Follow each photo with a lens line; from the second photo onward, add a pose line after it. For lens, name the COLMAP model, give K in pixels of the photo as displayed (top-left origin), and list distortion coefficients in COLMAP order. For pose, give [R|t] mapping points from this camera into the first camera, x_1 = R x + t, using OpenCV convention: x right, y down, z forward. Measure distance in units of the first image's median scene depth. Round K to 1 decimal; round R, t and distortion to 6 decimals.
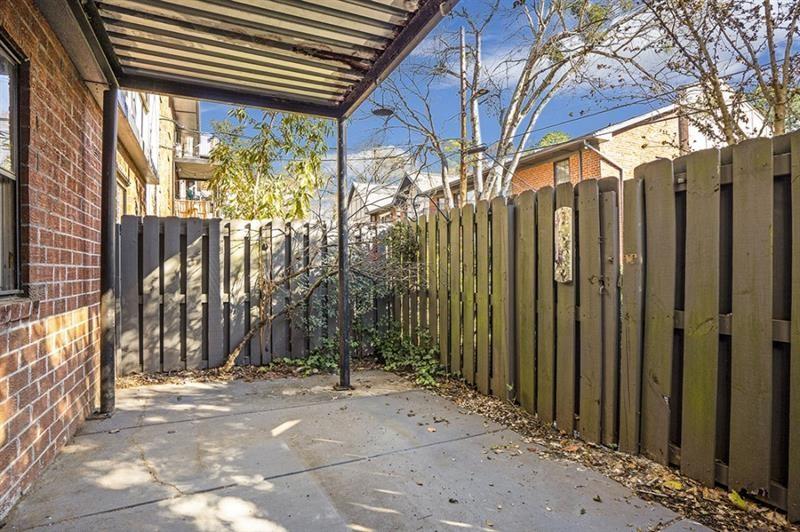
lens RADIAL K [[410.5, 0, 403.3], [0, 410.5, 266.9], [0, 0, 1]] dist [-0.000030, 0.000209]
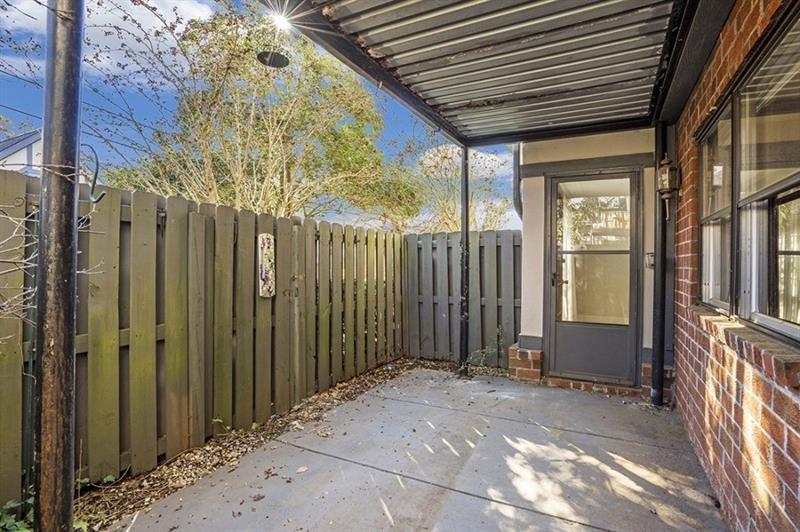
lens RADIAL K [[410.5, 0, 403.3], [0, 410.5, 266.9], [0, 0, 1]] dist [-0.000030, 0.000209]
pose [[-0.577857, -0.000789, 0.816138, -0.927884], [0.001112, 0.999998, 0.001754, -0.058949], [-0.816137, 0.001921, -0.577855, 1.564189]]
